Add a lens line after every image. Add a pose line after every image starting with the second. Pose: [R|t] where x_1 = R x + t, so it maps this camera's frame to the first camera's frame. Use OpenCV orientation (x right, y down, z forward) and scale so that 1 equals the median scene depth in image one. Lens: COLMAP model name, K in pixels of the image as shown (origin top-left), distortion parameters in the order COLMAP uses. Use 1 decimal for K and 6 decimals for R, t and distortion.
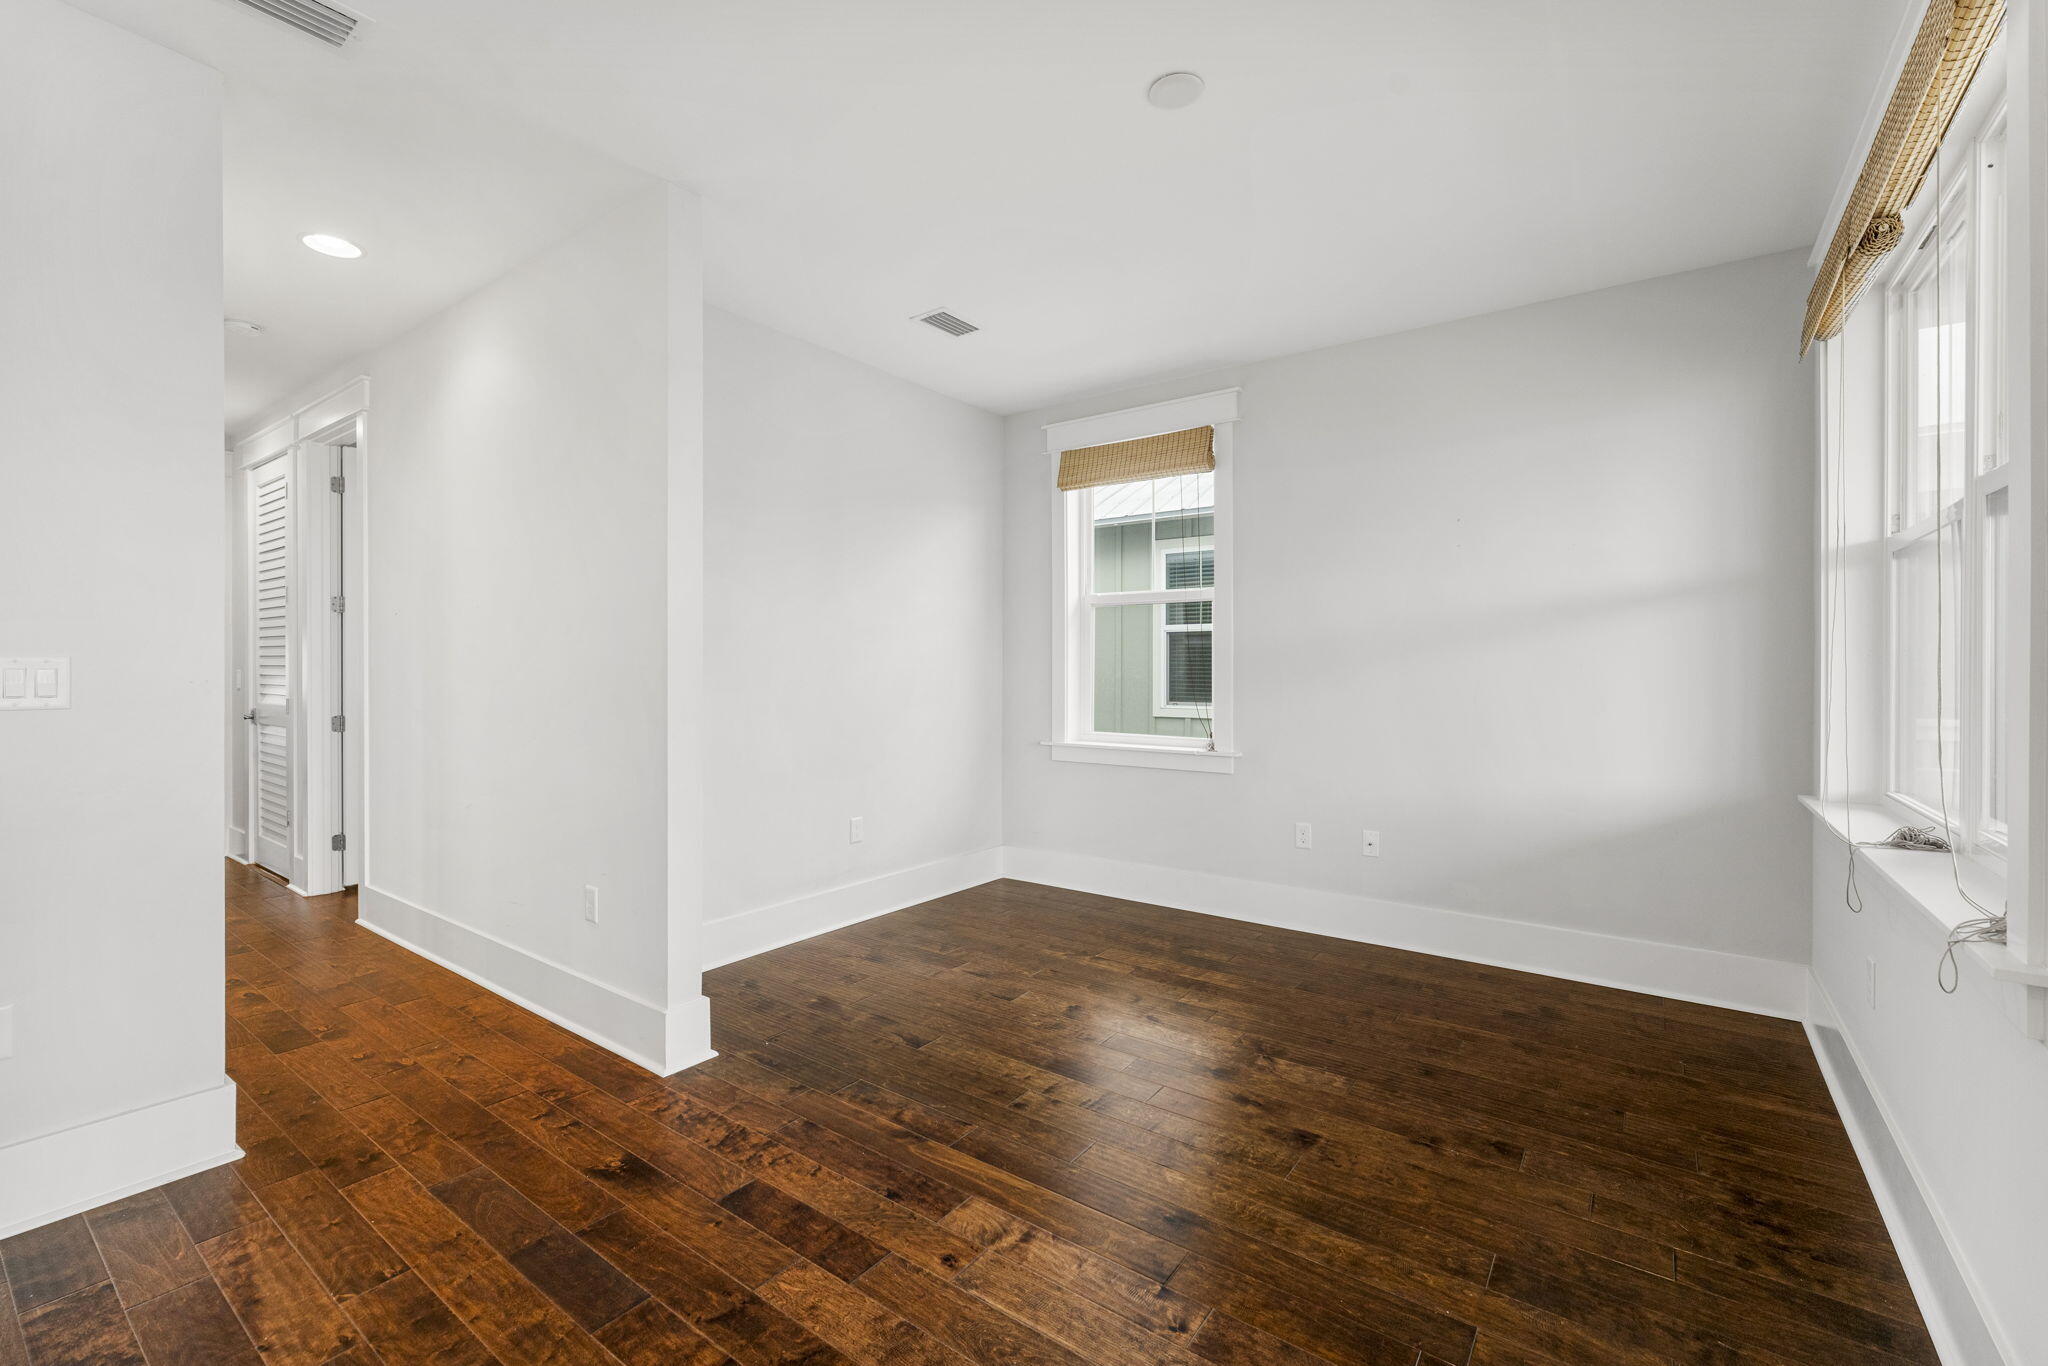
lens RADIAL K [[861.9, 0, 1026.8], [0, 861.9, 672.2], [0, 0, 1]] dist [-0.009273, 0.000762]
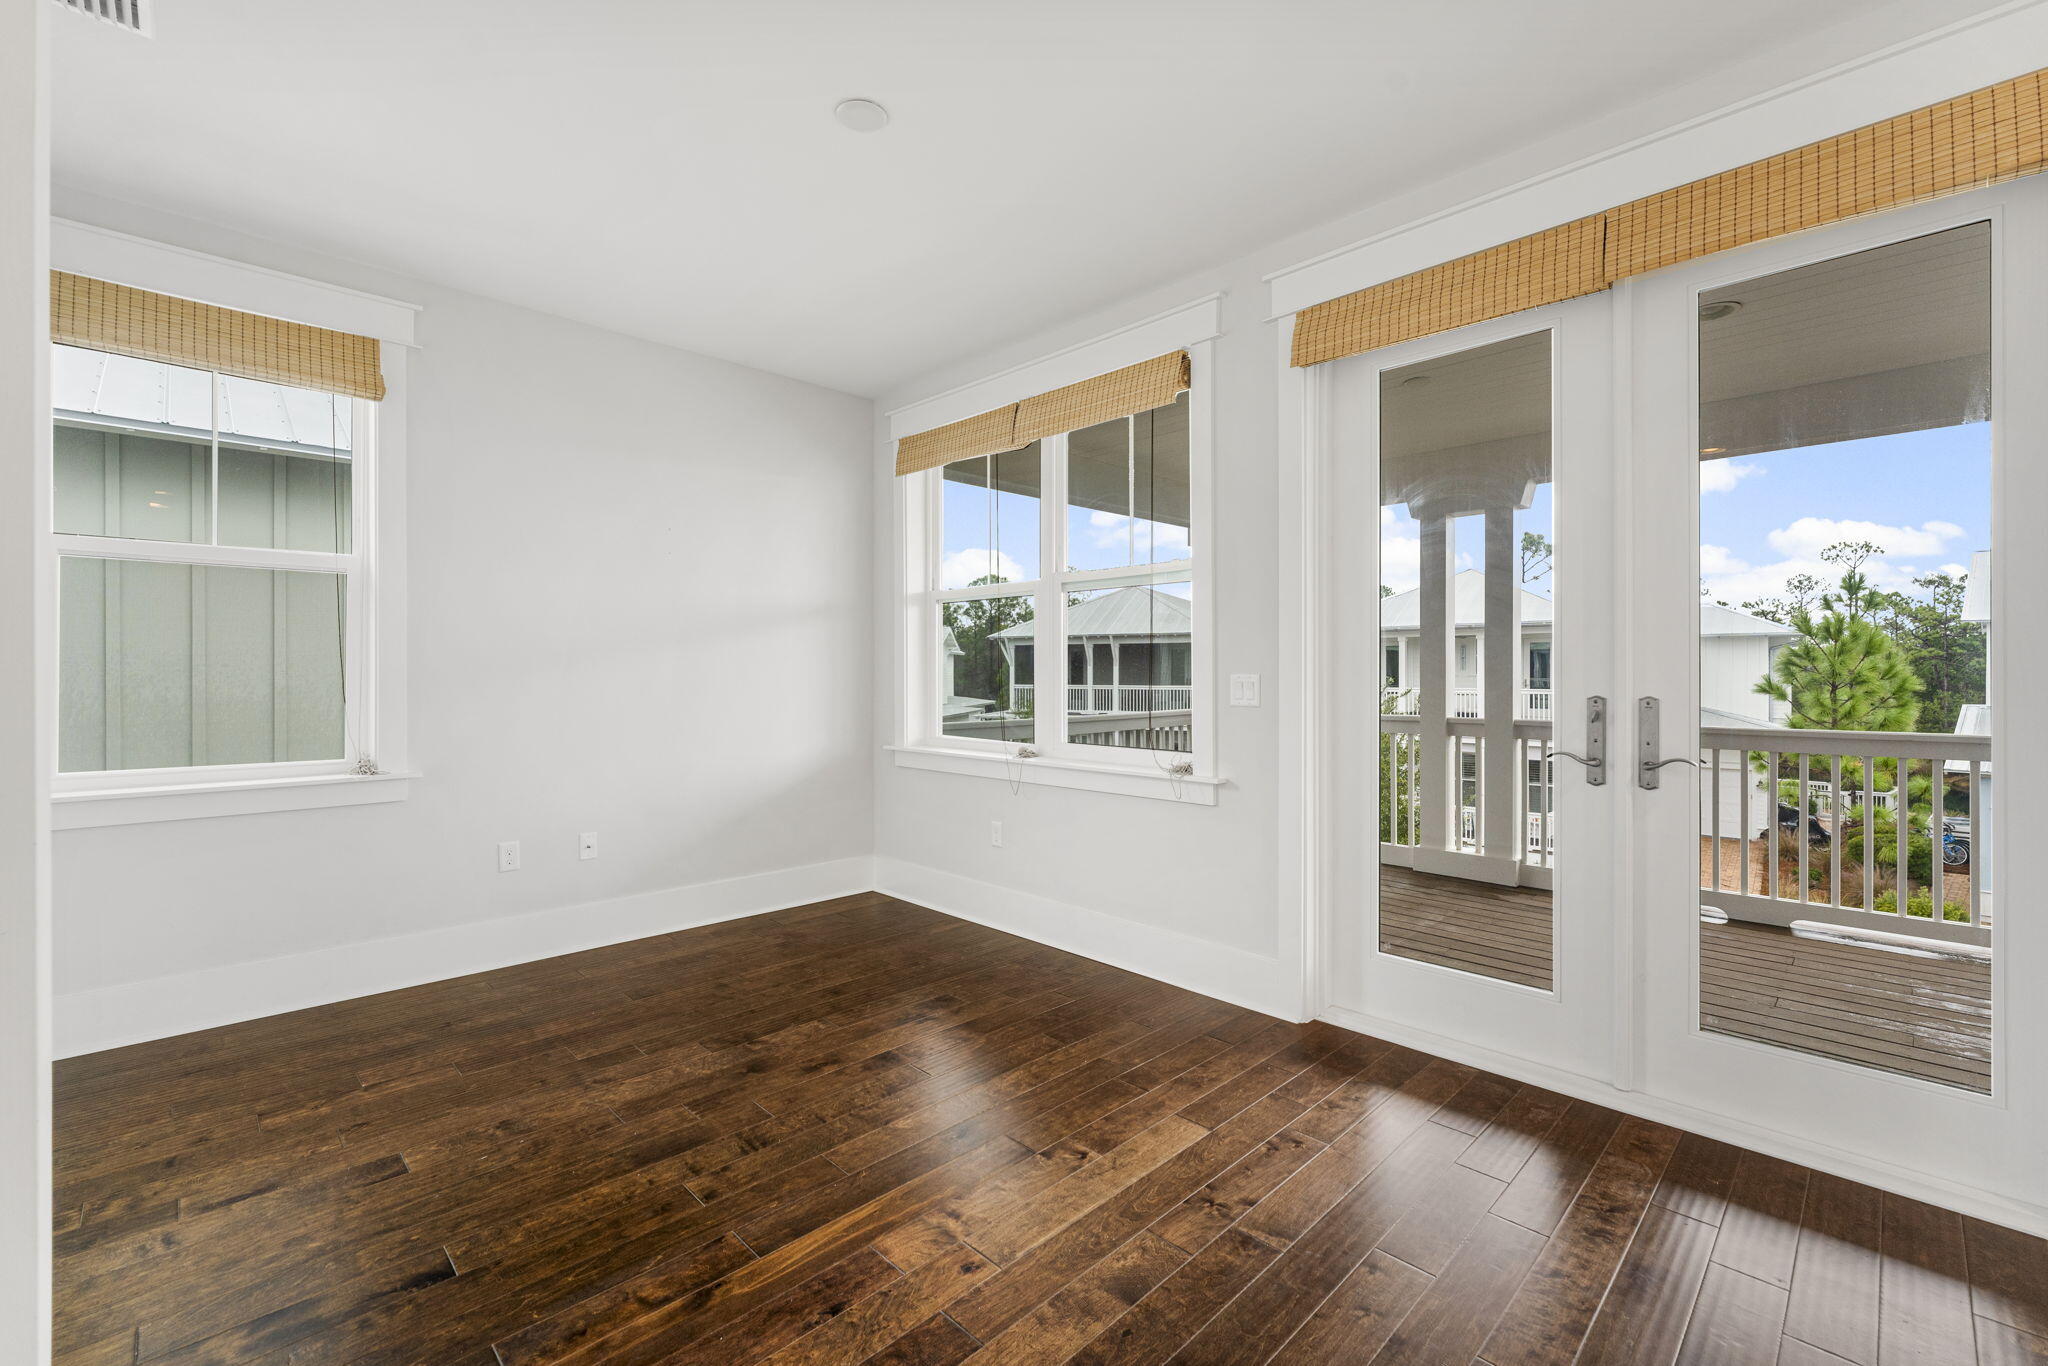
lens RADIAL K [[861.9, 0, 1026.8], [0, 861.9, 672.2], [0, 0, 1]] dist [-0.009273, 0.000762]
pose [[0.166658, -0.001735, 0.986013, -0.651727], [0.006011, 0.999982, 0.000743, 0.008364], [-0.985996, 0.005803, 0.166665, 0.486782]]
